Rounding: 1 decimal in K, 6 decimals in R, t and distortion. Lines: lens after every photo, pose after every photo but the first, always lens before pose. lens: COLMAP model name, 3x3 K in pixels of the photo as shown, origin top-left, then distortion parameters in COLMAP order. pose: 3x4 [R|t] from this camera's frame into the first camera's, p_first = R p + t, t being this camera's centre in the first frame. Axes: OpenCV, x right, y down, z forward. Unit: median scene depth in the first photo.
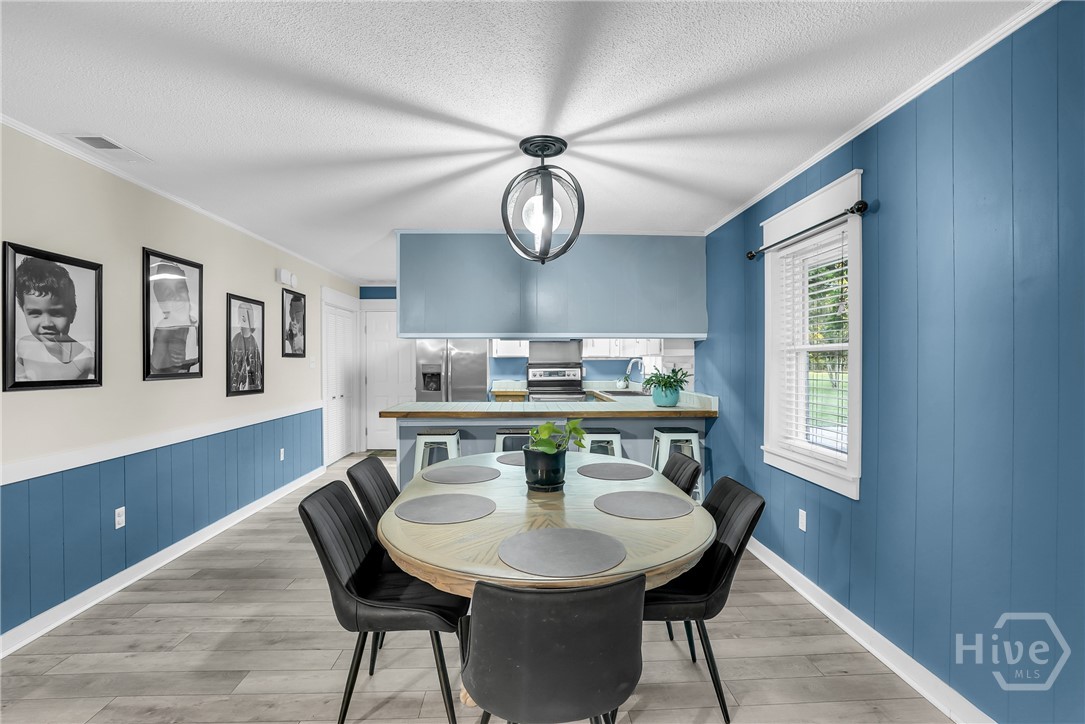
lens RADIAL K [[512.9, 0, 545.7], [0, 512.9, 356.8], [0, 0, 1]] dist [-0.059288, 0.024696]
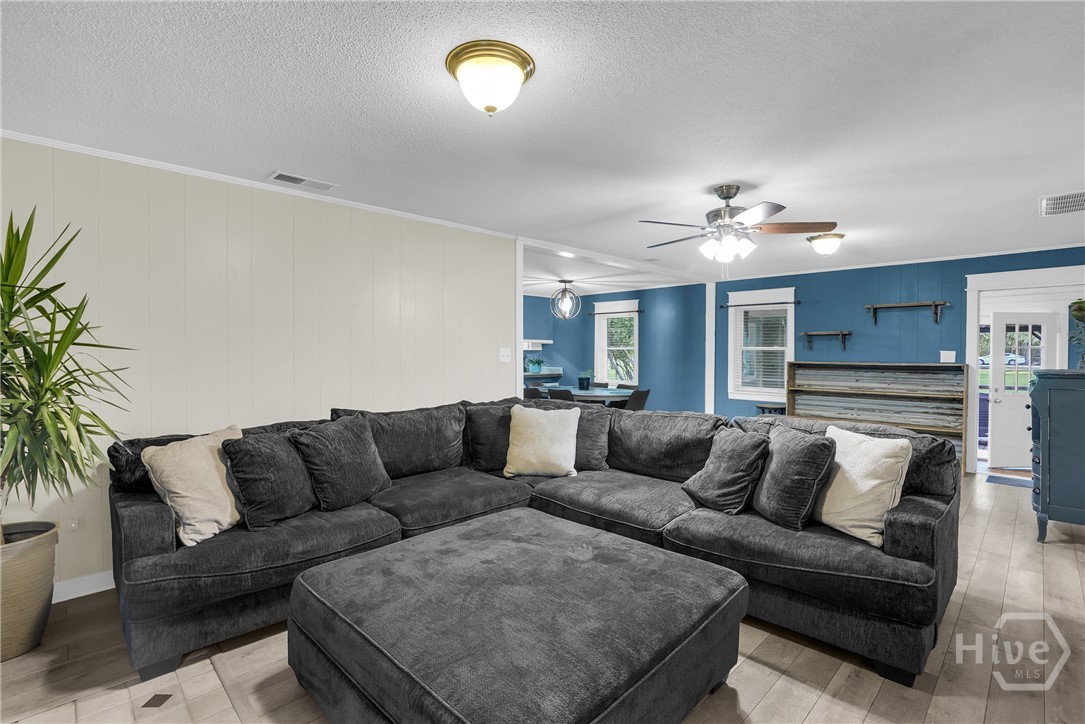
lens RADIAL K [[512.9, 0, 545.7], [0, 512.9, 356.8], [0, 0, 1]] dist [-0.059288, 0.024696]
pose [[0.734816, 0.001228, 0.678266, -1.058972], [-0.011485, 0.999878, 0.010632, 0.001278], [-0.678169, -0.015603, 0.734740, -0.566453]]
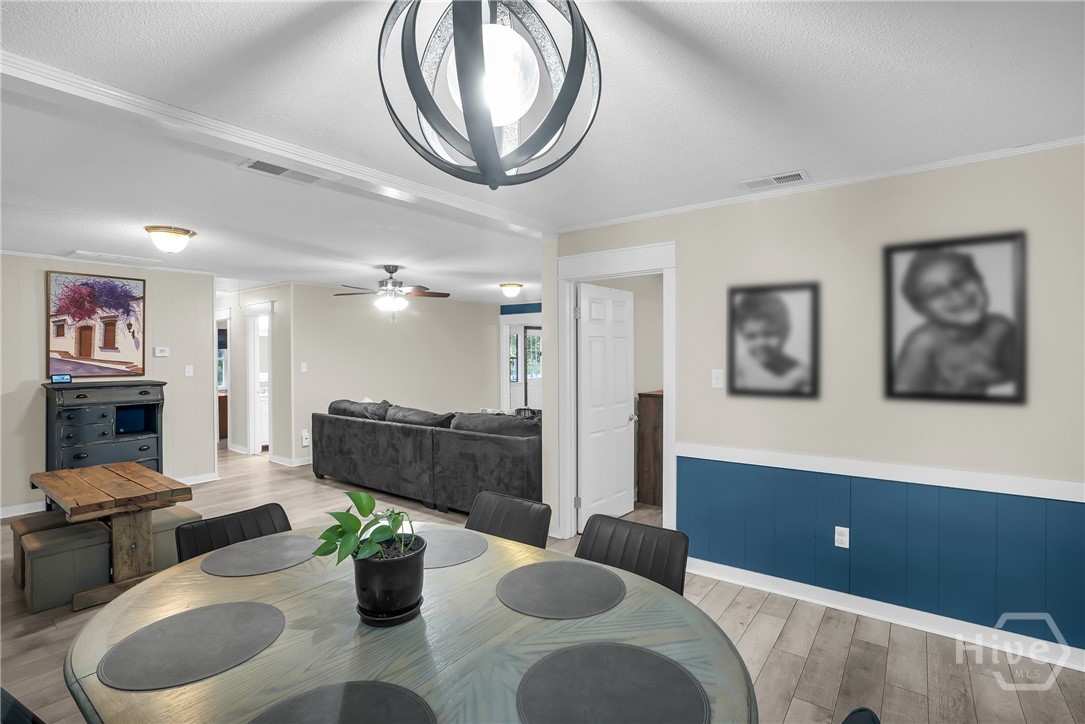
lens RADIAL K [[512.9, 0, 545.7], [0, 512.9, 356.8], [0, 0, 1]] dist [-0.059288, 0.024696]
pose [[-0.637049, 0.014867, -0.770680, 0.146872], [0.013770, 0.999874, 0.007905, -0.025010], [0.770700, -0.005577, -0.637174, 0.661218]]
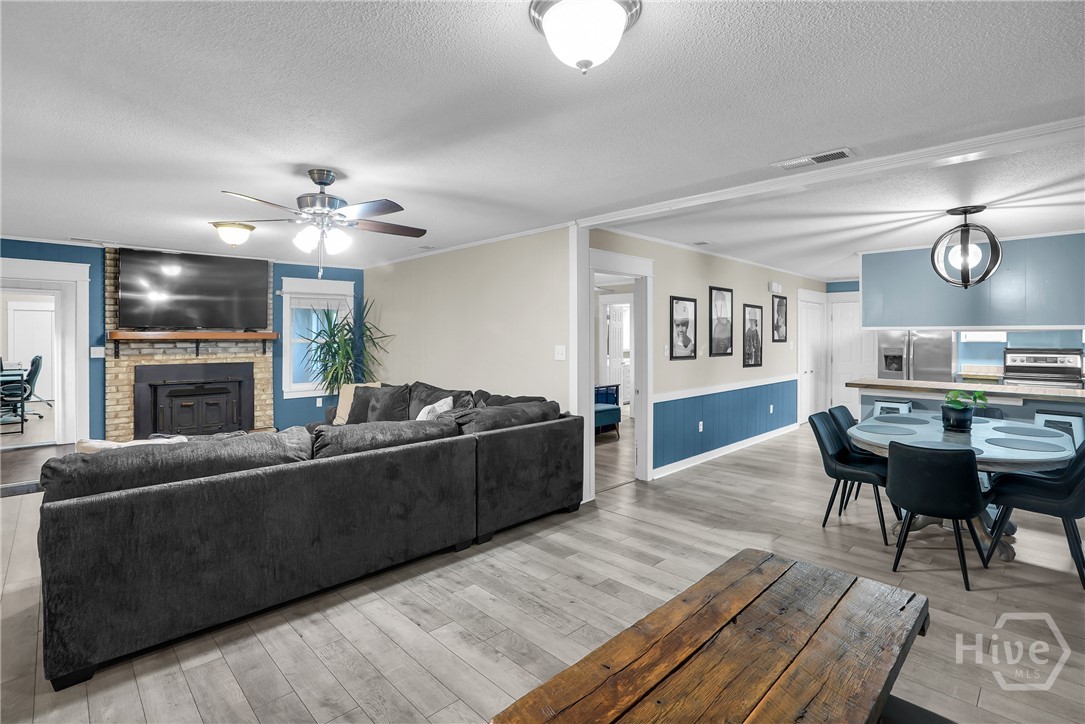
lens RADIAL K [[512.9, 0, 545.7], [0, 512.9, 356.8], [0, 0, 1]] dist [-0.059288, 0.024696]
pose [[0.665752, 0.030335, -0.745556, 0.129412], [0.004237, 0.999003, 0.044430, -0.024896], [0.746161, -0.032738, 0.664960, -0.445517]]
